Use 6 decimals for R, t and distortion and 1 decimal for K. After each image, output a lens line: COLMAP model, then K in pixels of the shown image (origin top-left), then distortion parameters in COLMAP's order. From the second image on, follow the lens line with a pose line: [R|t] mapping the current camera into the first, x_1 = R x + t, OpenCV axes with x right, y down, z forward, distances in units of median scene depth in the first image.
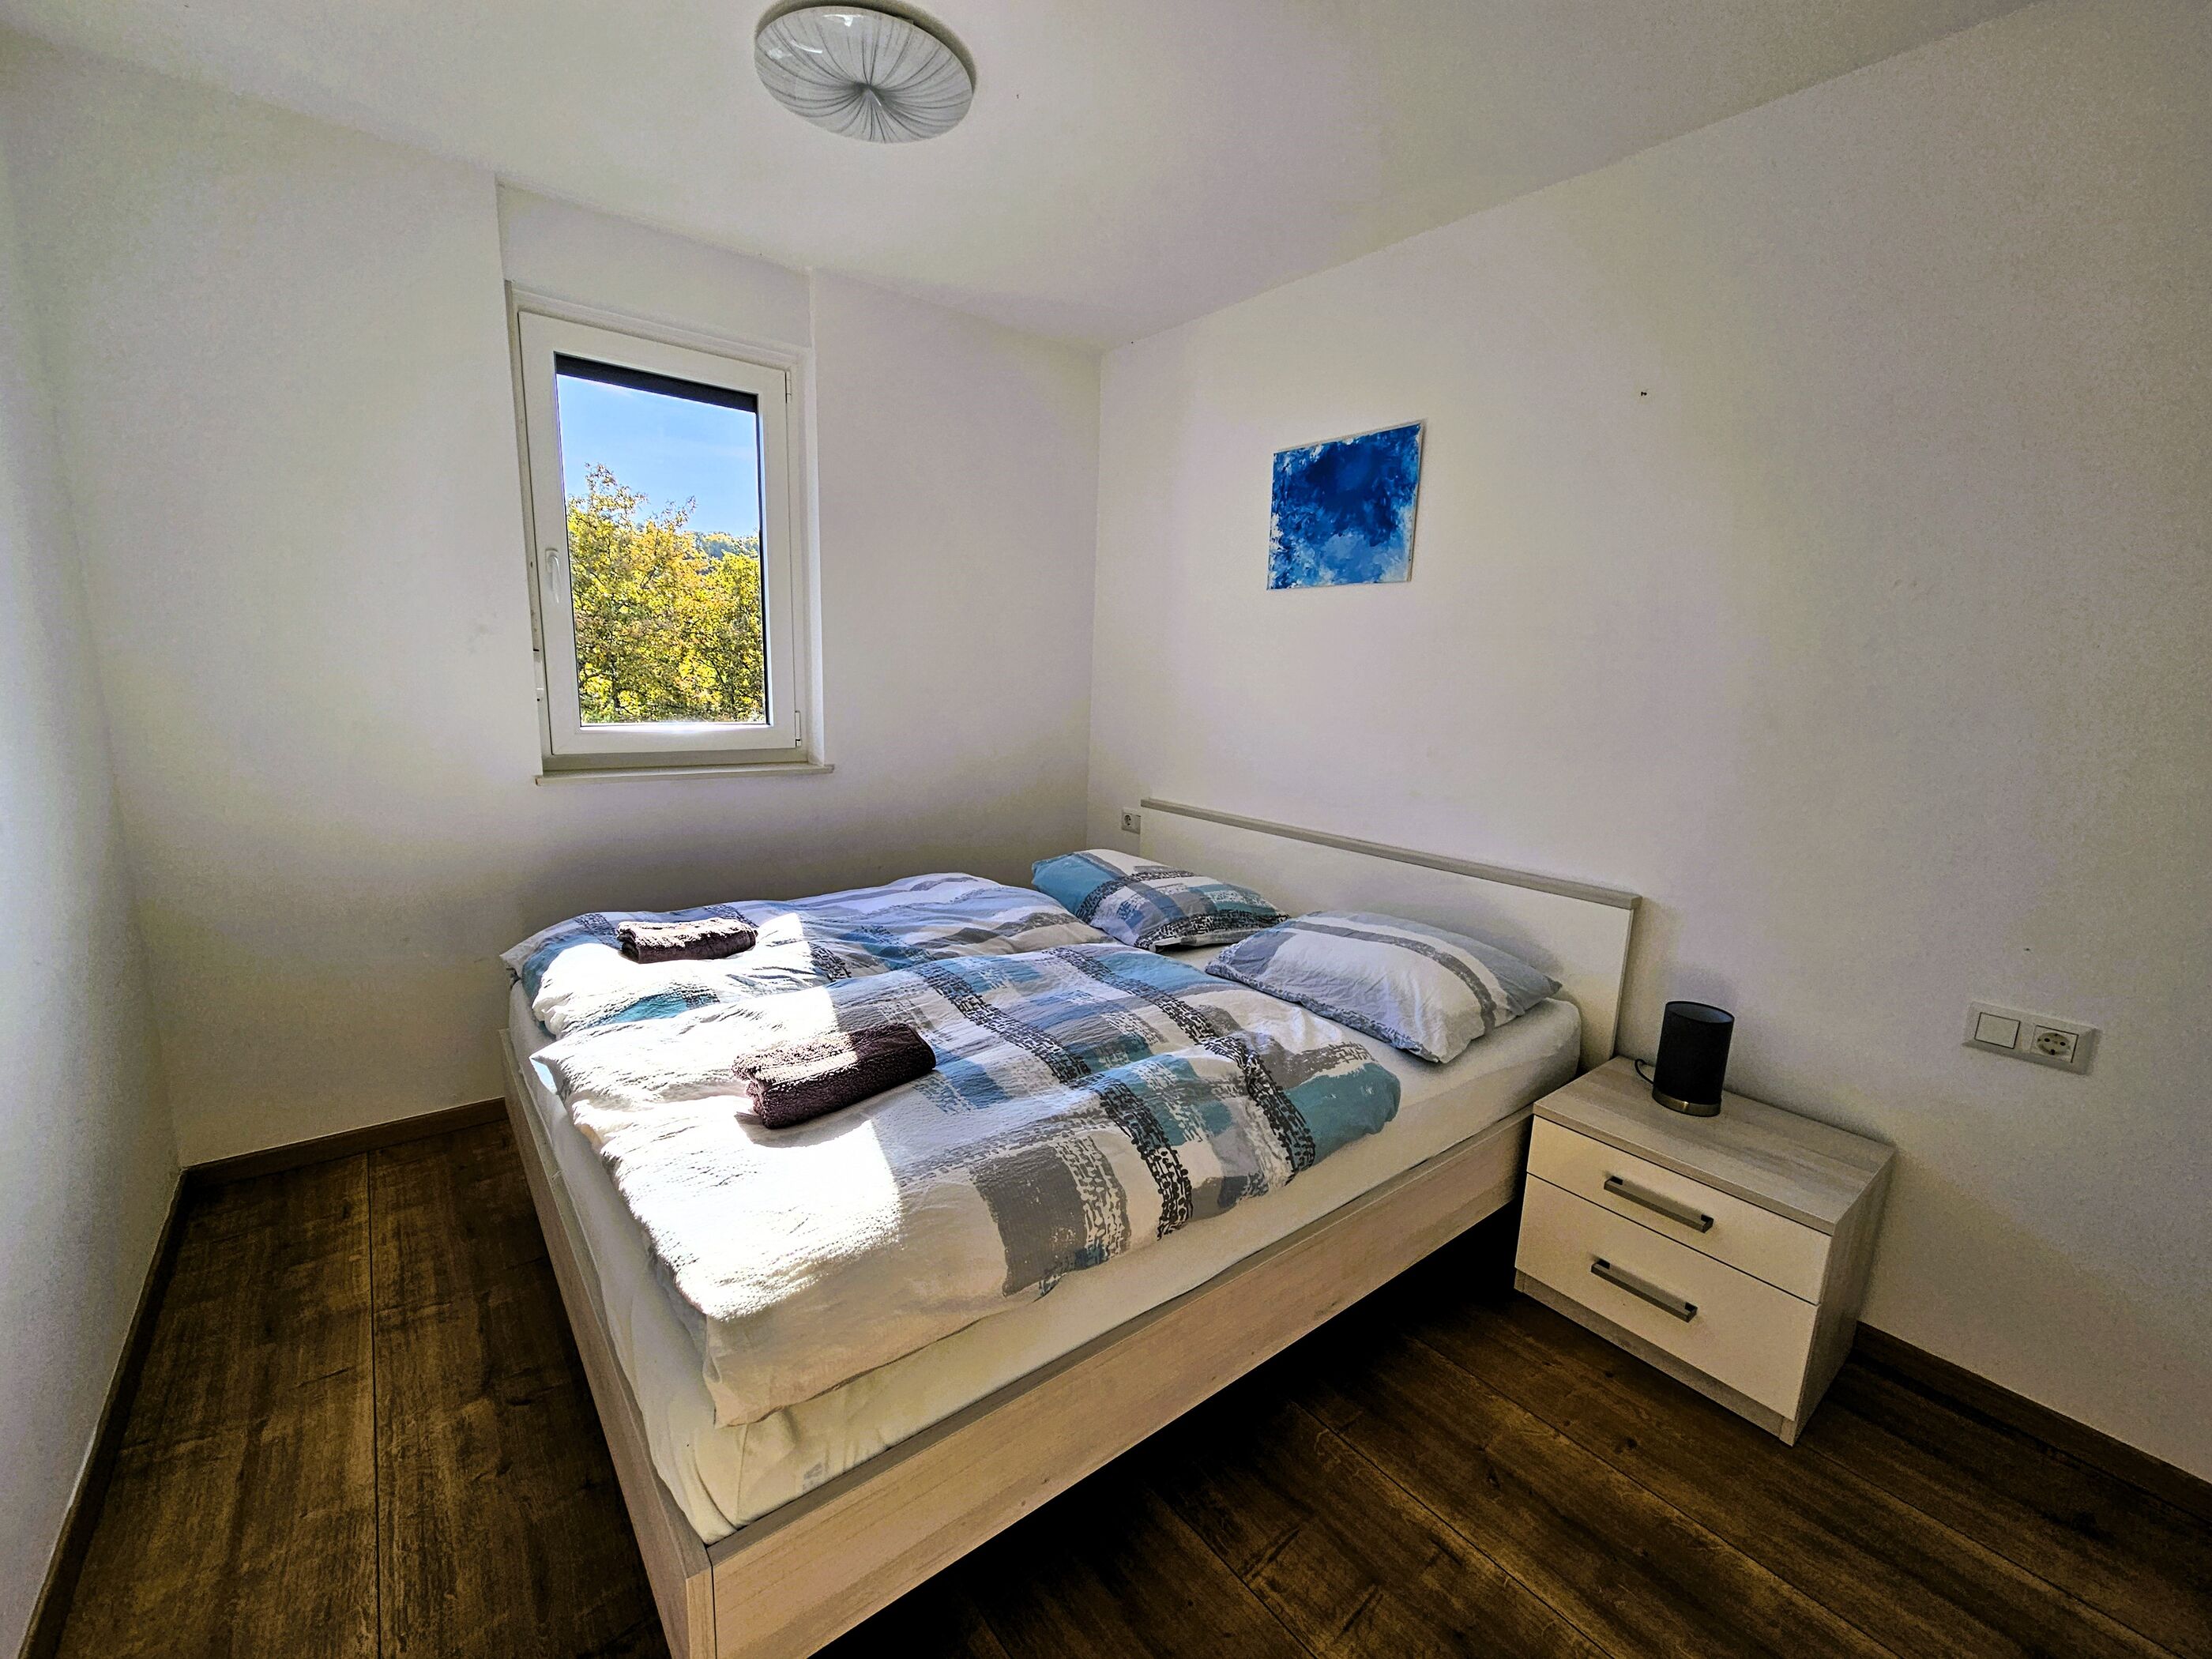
lens RADIAL K [[907.3, 0, 1090.9], [0, 907.3, 830.5], [0, 0, 1]] dist [0.003412, -0.000738]
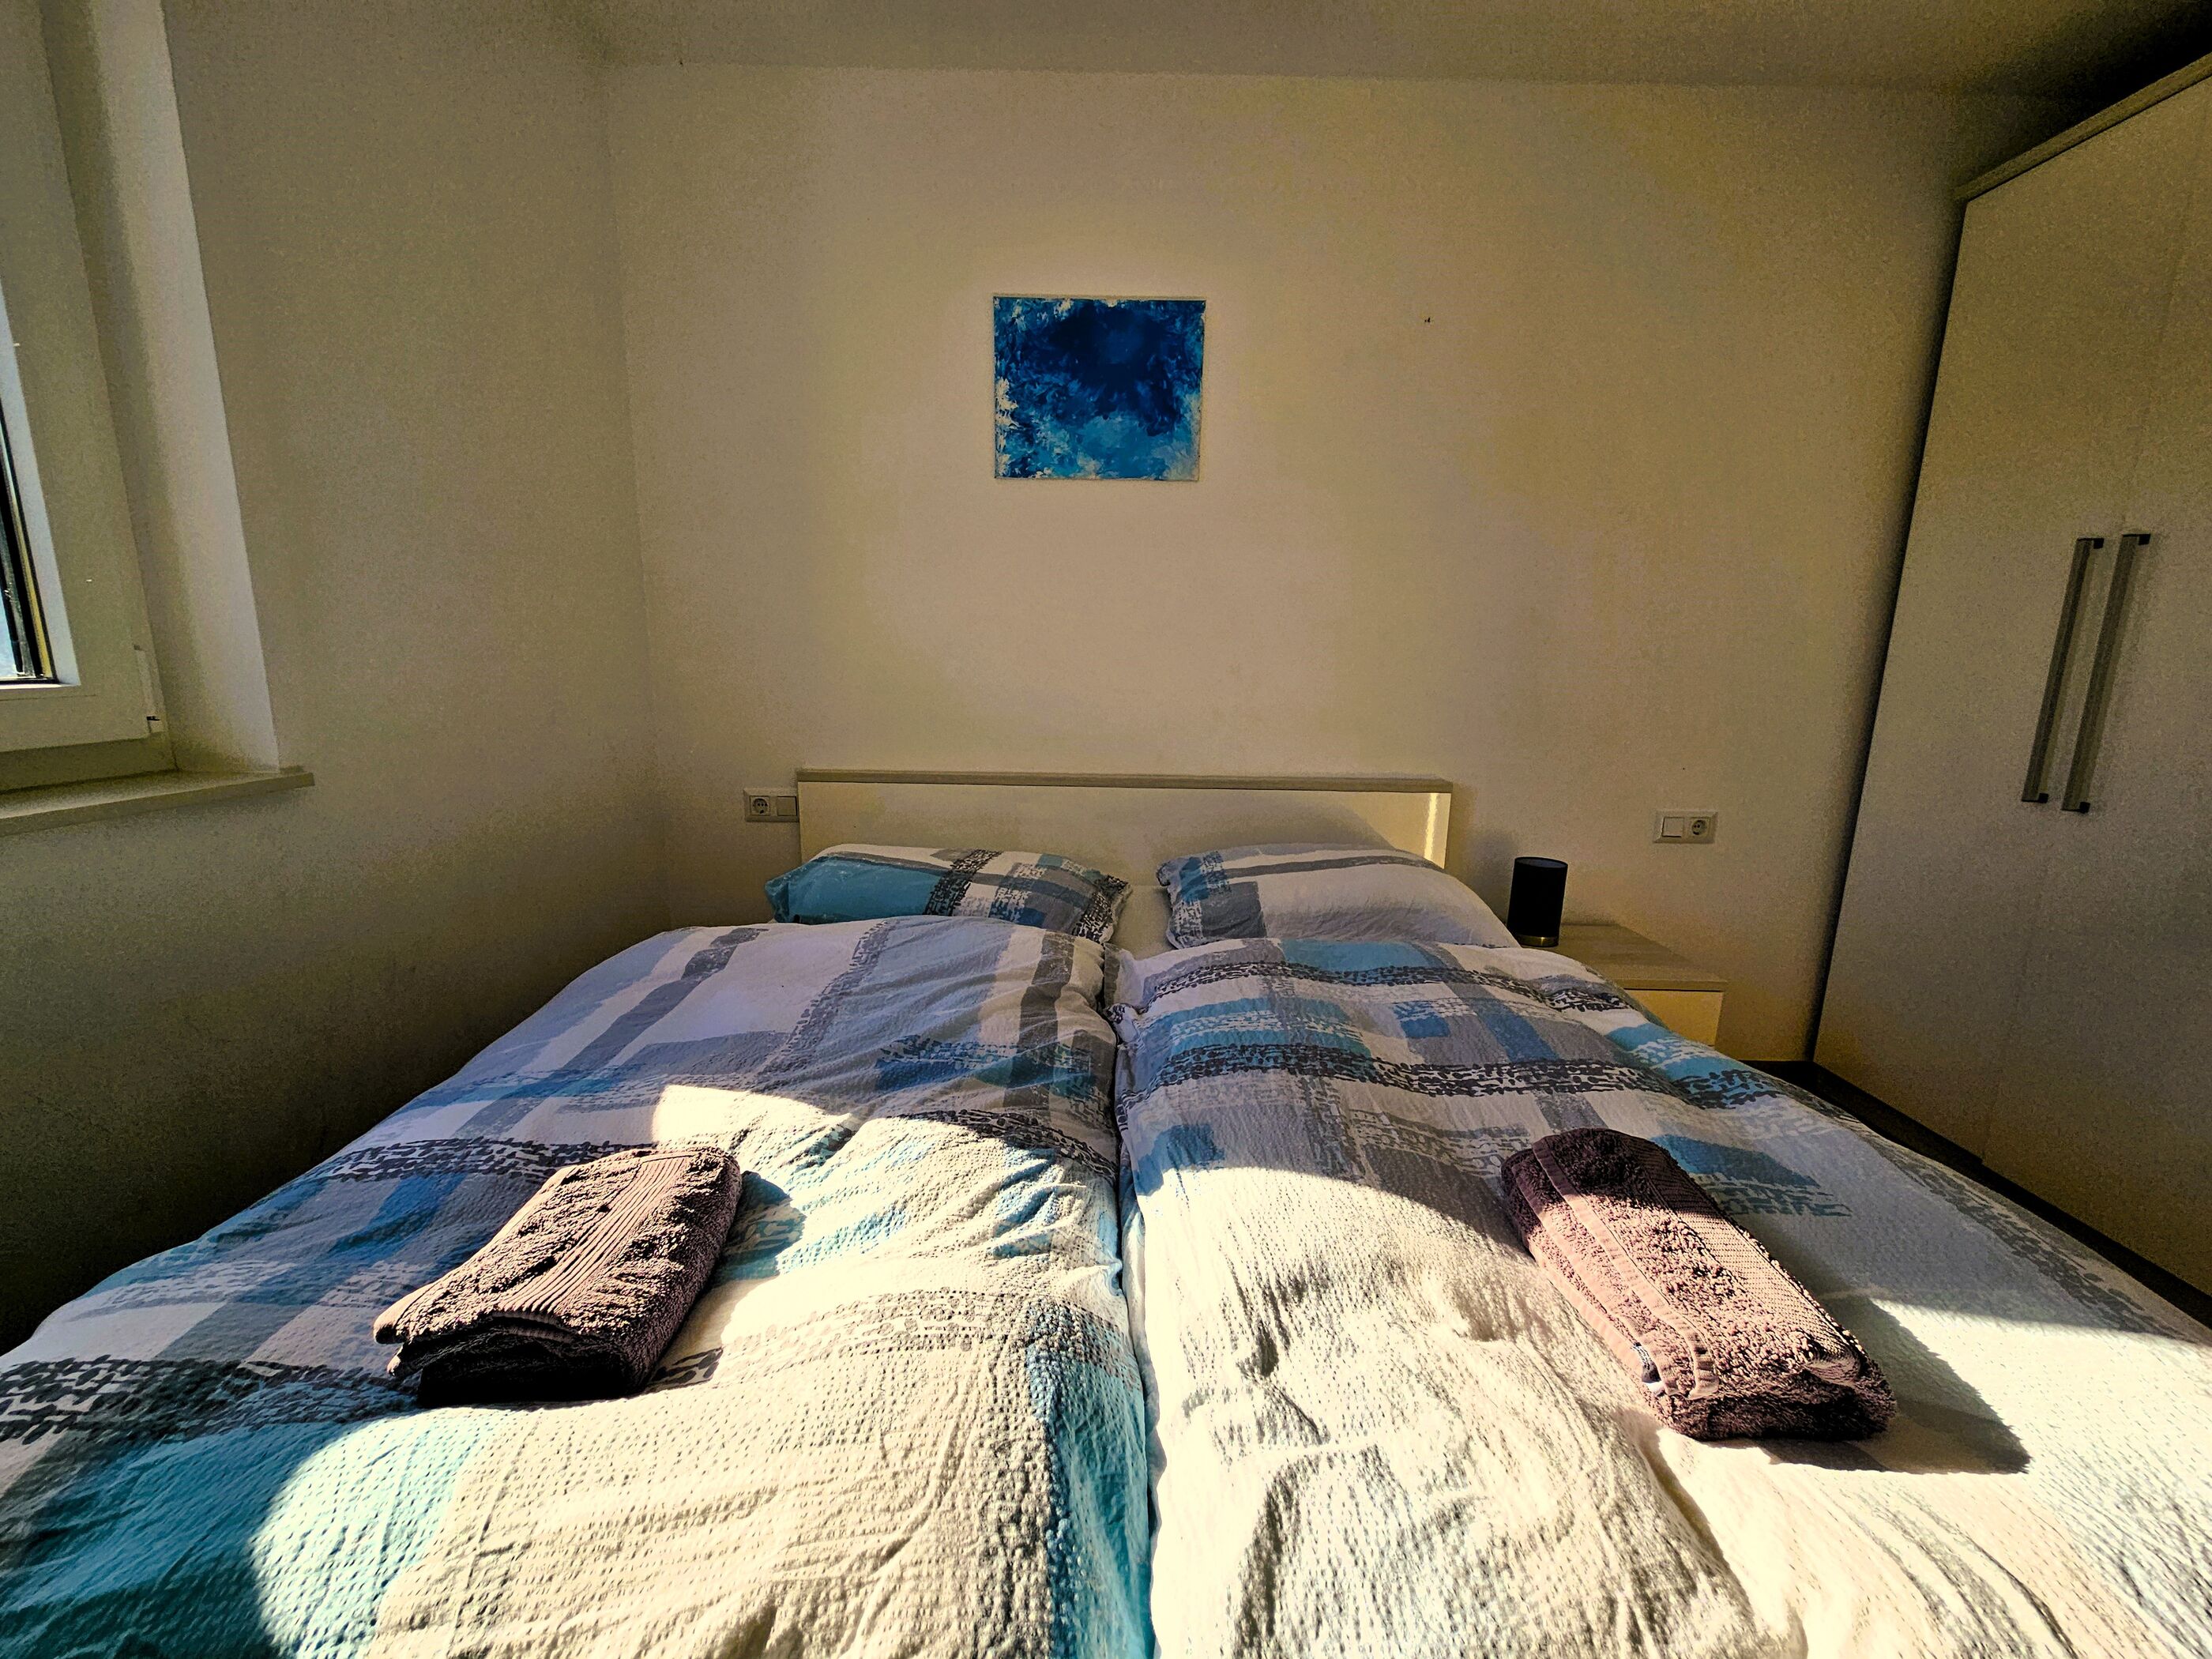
lens RADIAL K [[907.3, 0, 1100.1], [0, 907.3, 830.2], [0, 0, 1]] dist [0.003412, -0.000738]
pose [[0.619487, -0.170829, 0.766194, -0.448561], [0.142564, 0.984287, 0.104189, -0.038482], [-0.771953, 0.044688, 0.634107, 0.498726]]
